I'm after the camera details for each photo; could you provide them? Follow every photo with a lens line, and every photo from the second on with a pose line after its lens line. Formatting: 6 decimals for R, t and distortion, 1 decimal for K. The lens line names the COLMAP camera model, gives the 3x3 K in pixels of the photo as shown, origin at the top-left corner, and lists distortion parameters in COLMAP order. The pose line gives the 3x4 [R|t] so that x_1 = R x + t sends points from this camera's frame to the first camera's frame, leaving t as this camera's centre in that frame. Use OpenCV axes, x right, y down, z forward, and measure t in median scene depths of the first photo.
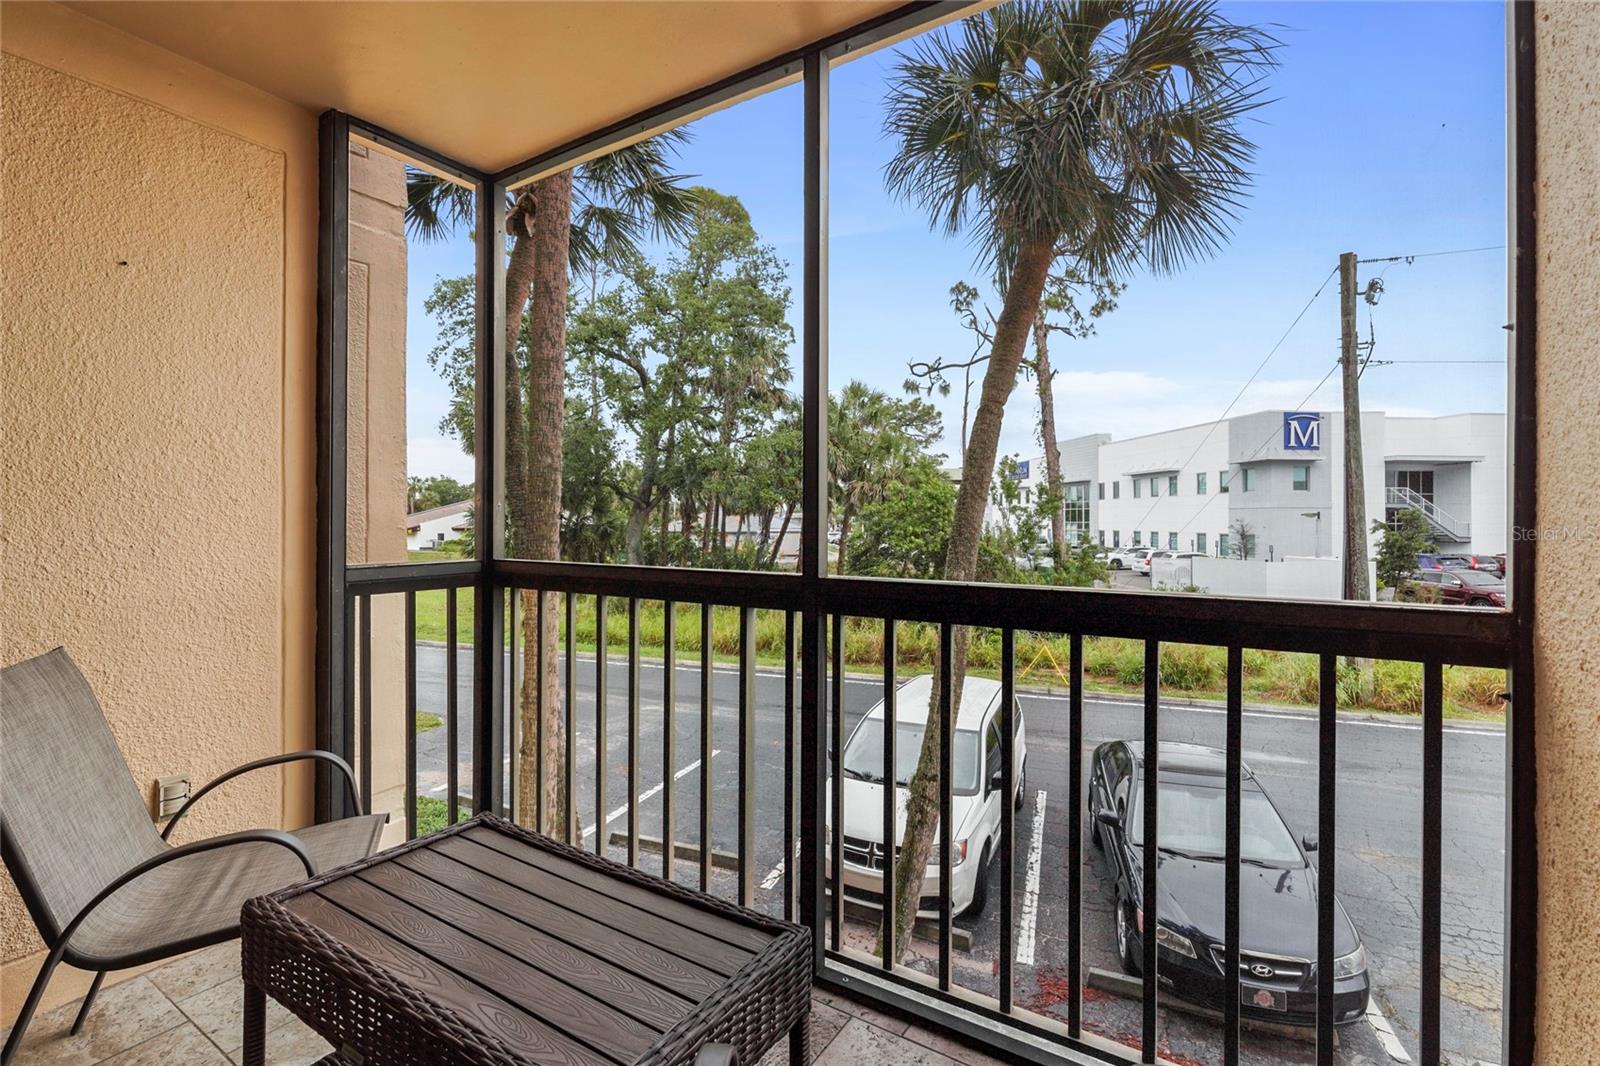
lens RADIAL K [[731.2, 0, 799.5], [0, 731.2, 522.4], [0, 0, 1]] dist [-0.001843, -0.000108]
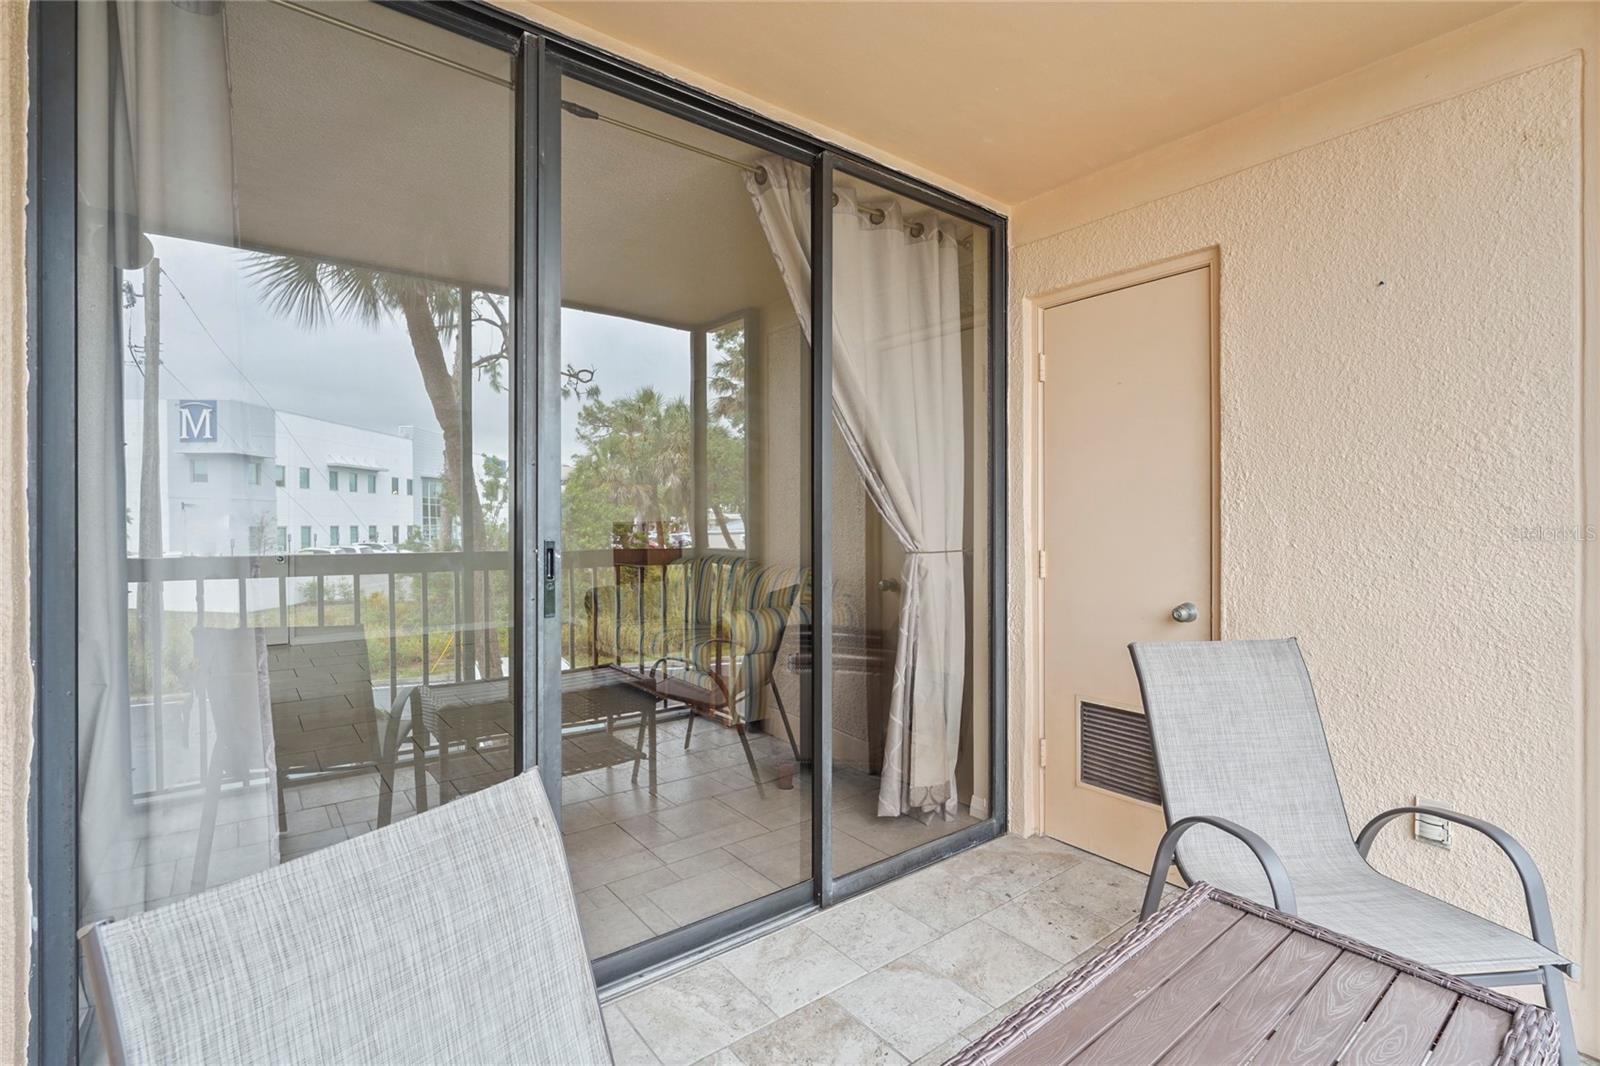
lens RADIAL K [[731.2, 0, 802.1], [0, 731.2, 527.1], [0, 0, 1]] dist [-0.001843, -0.000108]
pose [[-0.335074, 0.005929, -0.942173, 0.307741], [-0.005022, 0.999955, 0.008079, -0.012013], [0.942179, 0.007439, -0.335029, 0.535000]]
